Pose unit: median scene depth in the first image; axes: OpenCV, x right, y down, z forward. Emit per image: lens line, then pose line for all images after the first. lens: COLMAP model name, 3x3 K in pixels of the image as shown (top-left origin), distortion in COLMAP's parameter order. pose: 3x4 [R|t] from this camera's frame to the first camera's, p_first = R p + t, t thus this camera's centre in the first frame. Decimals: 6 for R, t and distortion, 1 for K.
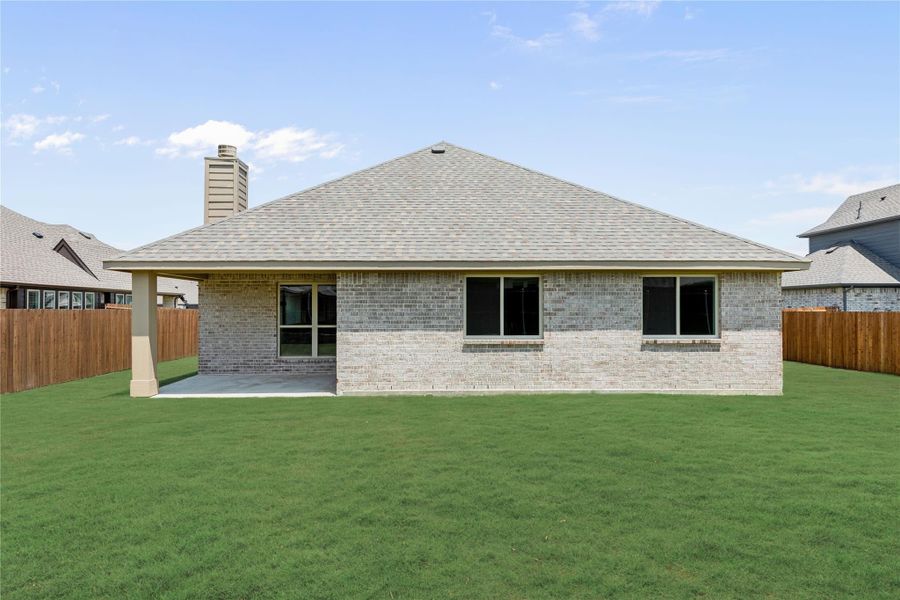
lens RADIAL K [[501.1, 0, 448.7], [0, 501.1, 307.3], [0, 0, 1]] dist [-0.001127, 0.000705]
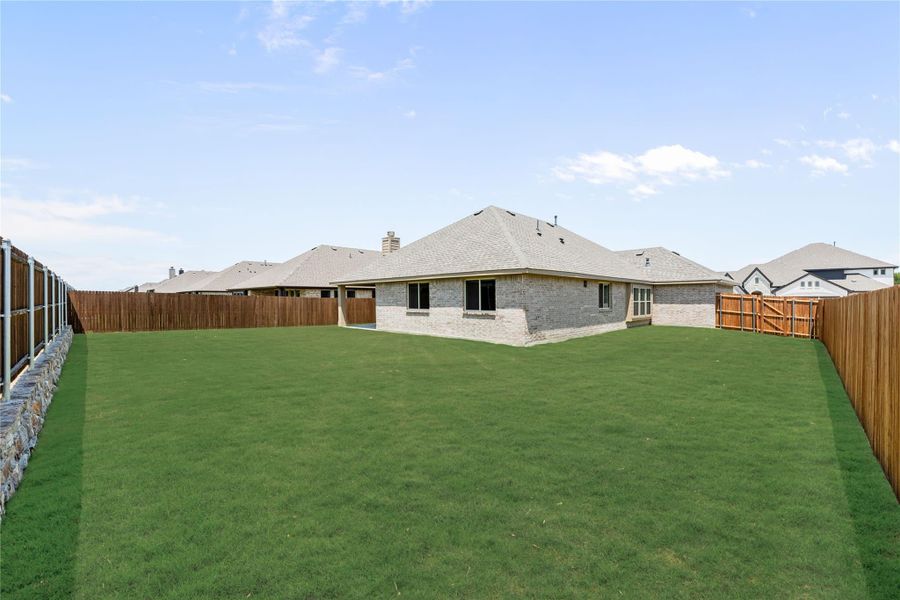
lens RADIAL K [[368.3, 0, 467.2], [0, 368.3, 297.2], [0, 0, 1]] dist [0.000476, 0.000801]
pose [[0.696017, -0.005278, -0.718006, 1.444136], [0.008878, 0.999960, 0.001256, 0.003923], [0.717970, -0.007249, 0.696036, 0.002291]]
